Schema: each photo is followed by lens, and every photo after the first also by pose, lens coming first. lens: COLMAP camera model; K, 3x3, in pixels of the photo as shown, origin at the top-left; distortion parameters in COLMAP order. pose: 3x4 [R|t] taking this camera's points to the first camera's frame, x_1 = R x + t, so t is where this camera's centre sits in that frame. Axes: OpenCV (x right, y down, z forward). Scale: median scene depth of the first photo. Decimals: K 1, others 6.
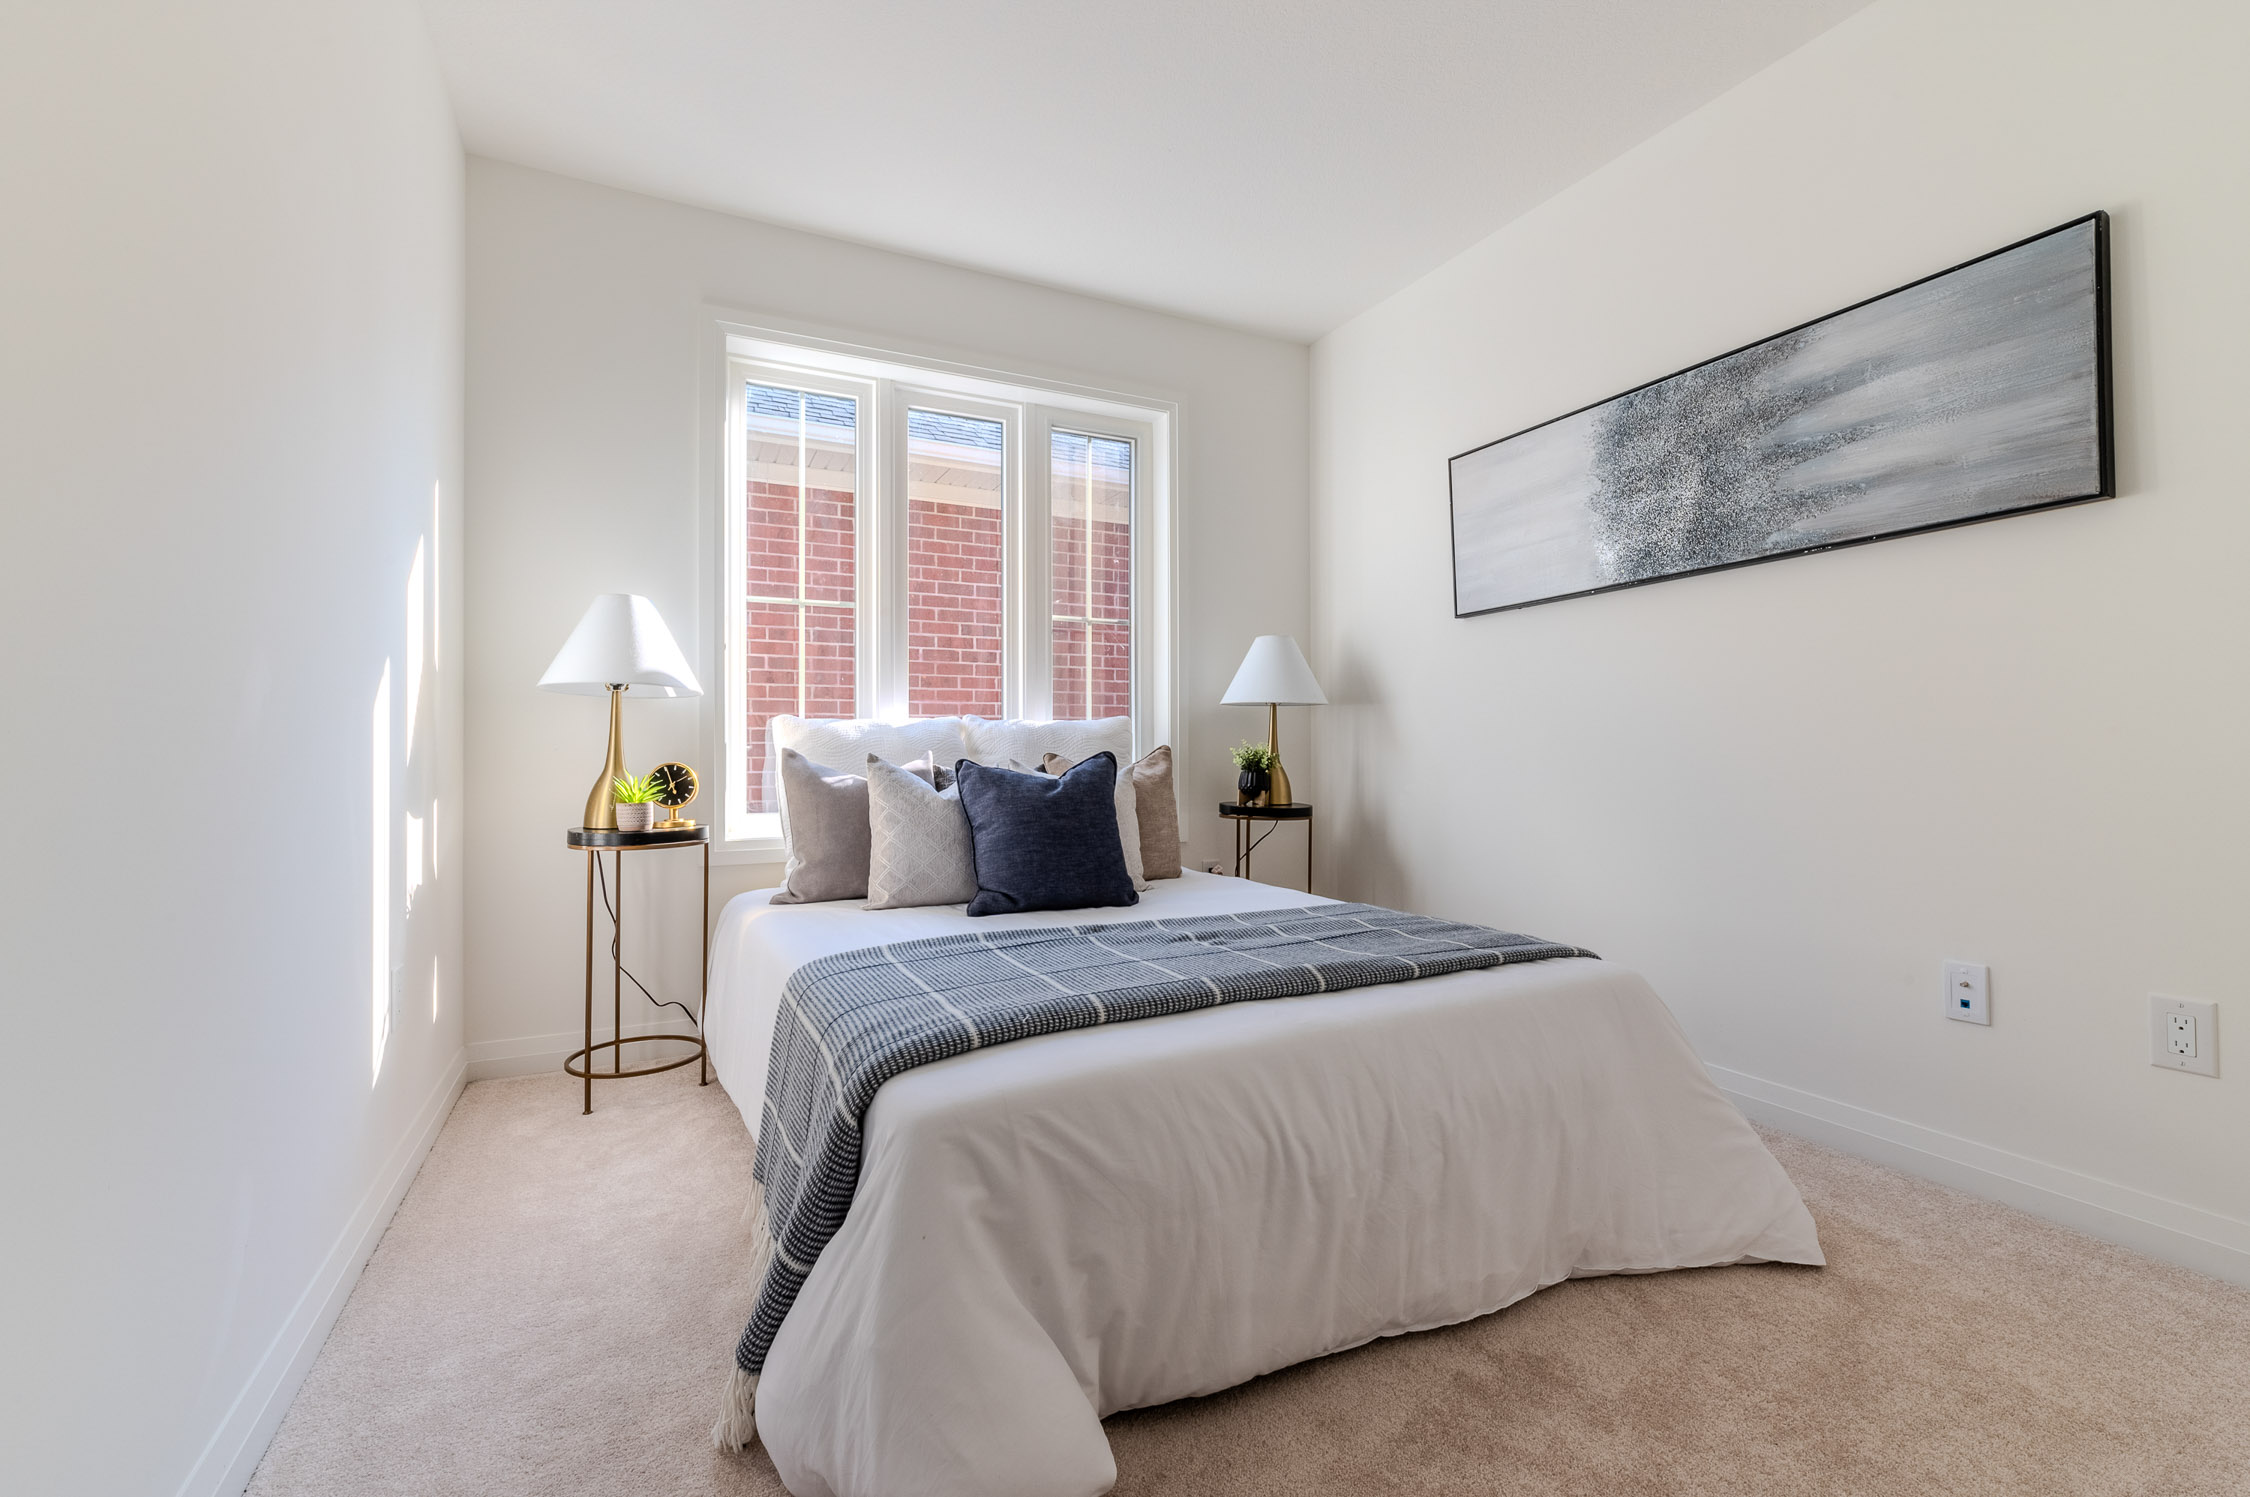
lens RADIAL K [[933.8, 0, 1096.8], [0, 933.8, 750.0], [0, 0, 1]] dist [-0.002973, -0.000361]
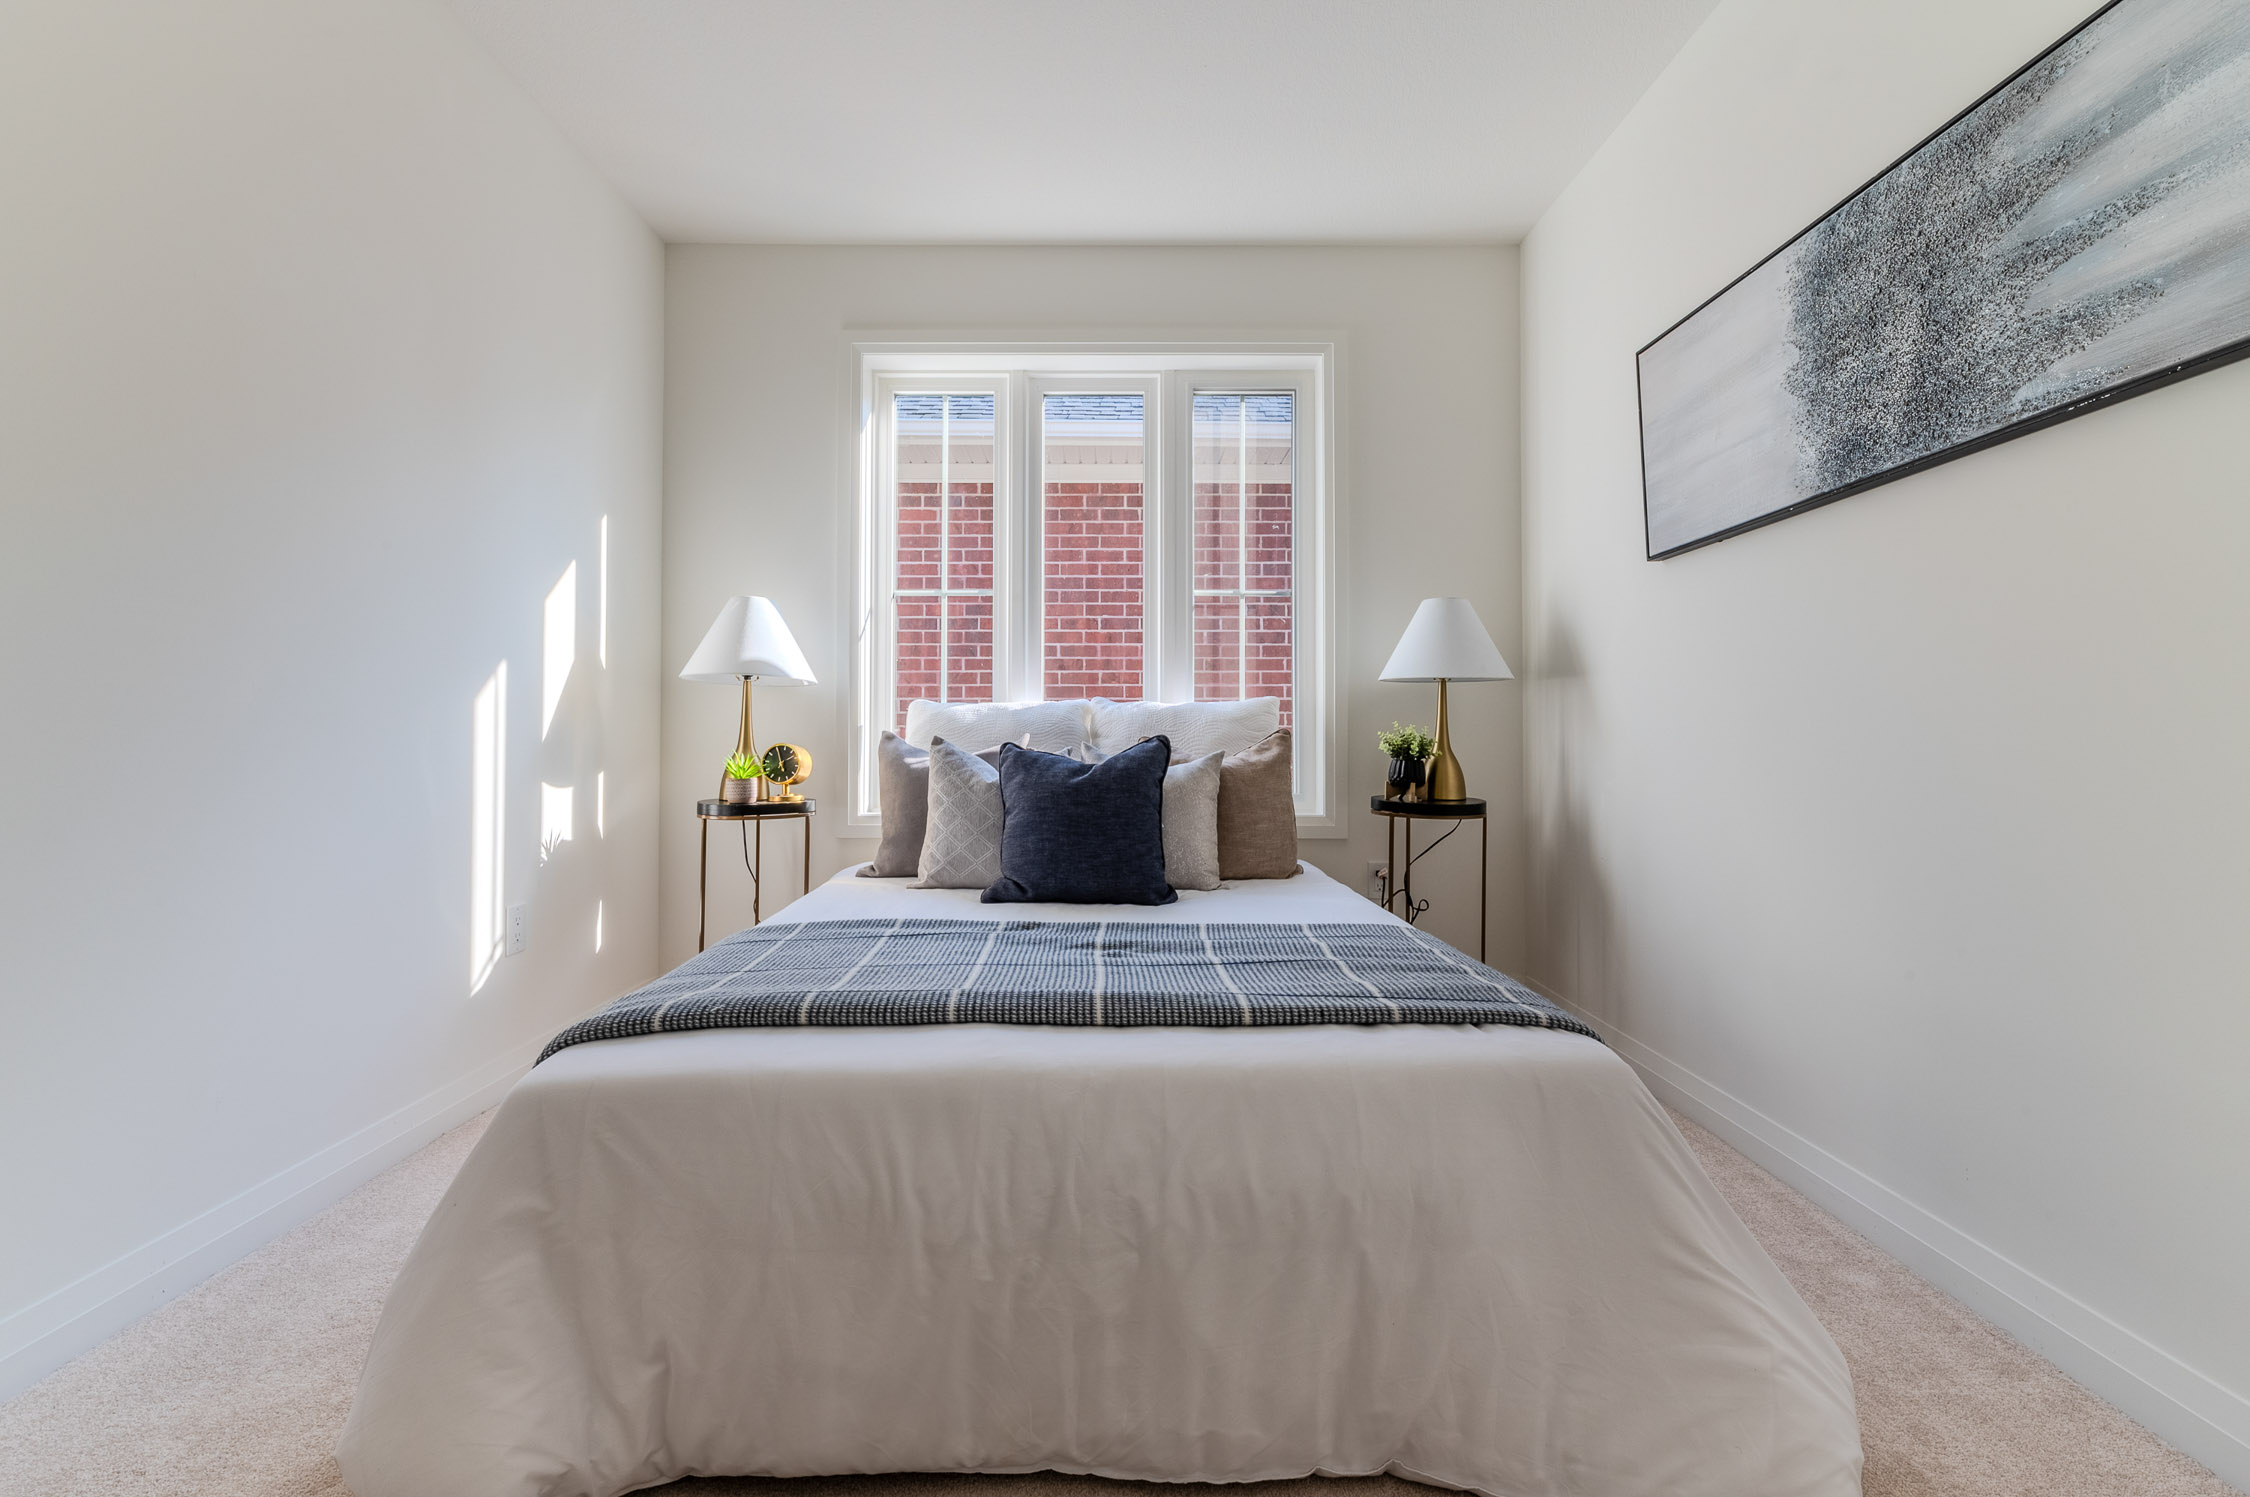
lens RADIAL K [[933.8, 0, 1128.4], [0, 933.8, 723.3], [0, 0, 1]] dist [-0.002973, -0.000361]
pose [[0.903770, -0.001239, -0.428016, 0.396384], [-0.003605, 0.999938, -0.010507, -0.000150], [0.428003, 0.011039, 0.903710, 0.165665]]
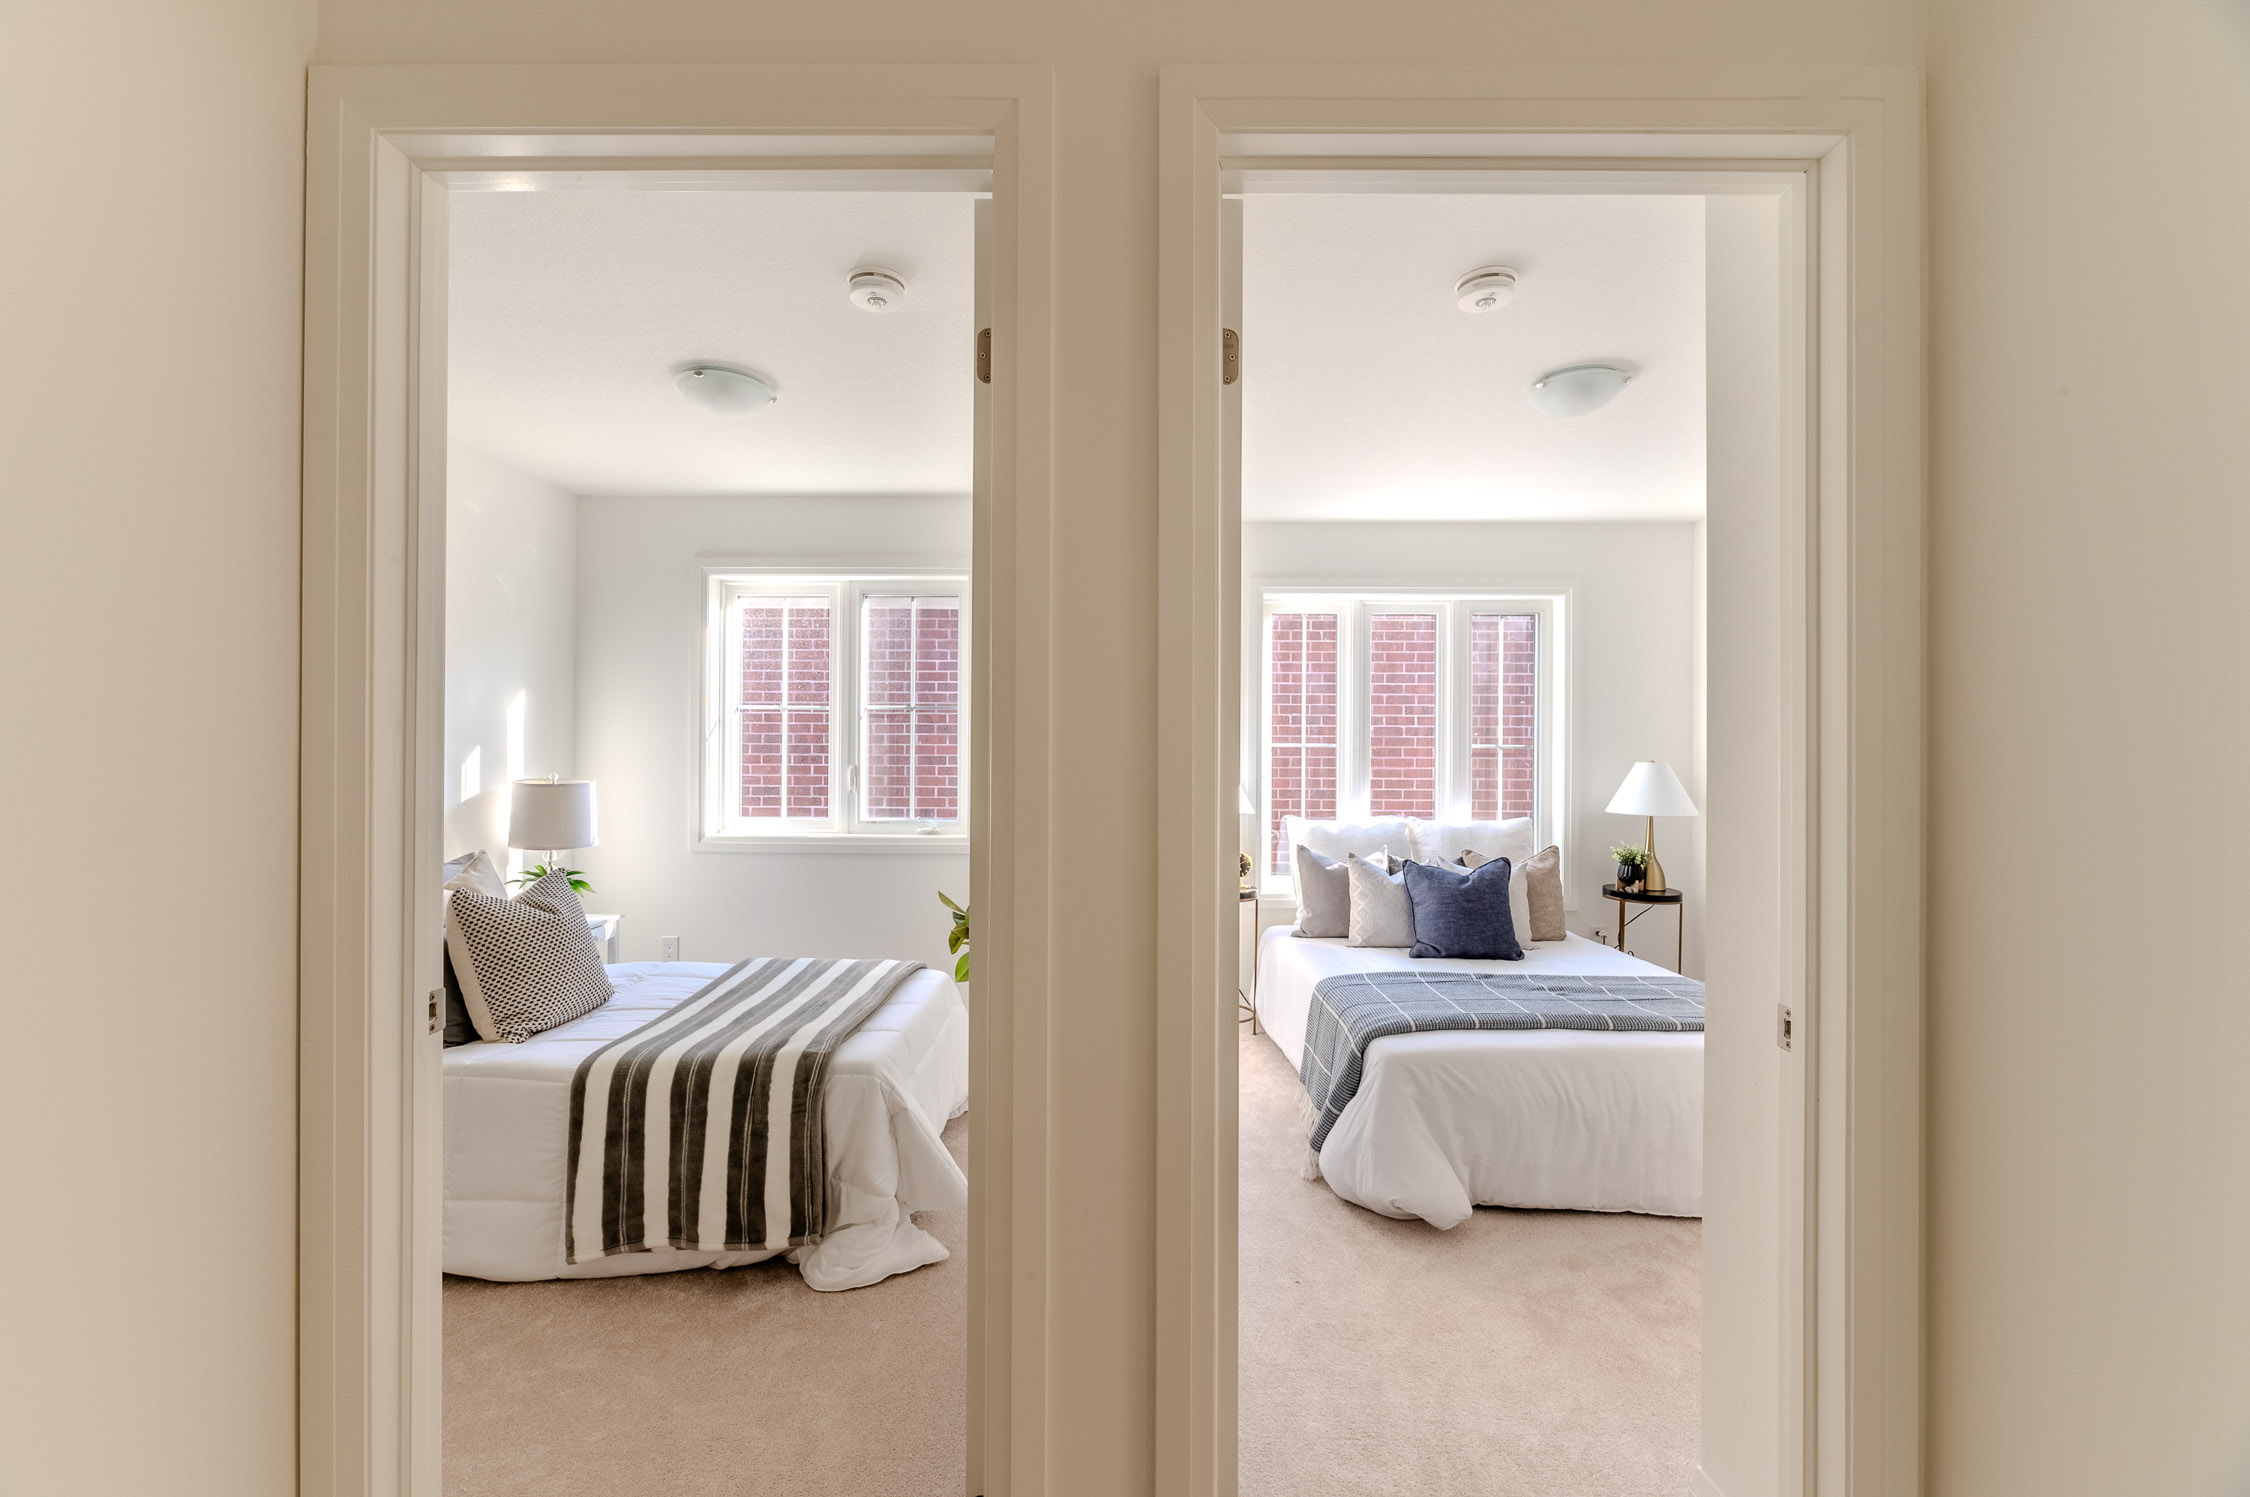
lens RADIAL K [[891.8, 0, 1116.1], [0, 891.8, 744.3], [0, 0, 1]] dist [0.000145, -0.000717]
pose [[0.898366, 0.005671, -0.439211, 0.085566], [-0.008934, 0.999946, -0.005363, -0.182097], [0.439157, 0.008742, 0.898368, -0.643684]]
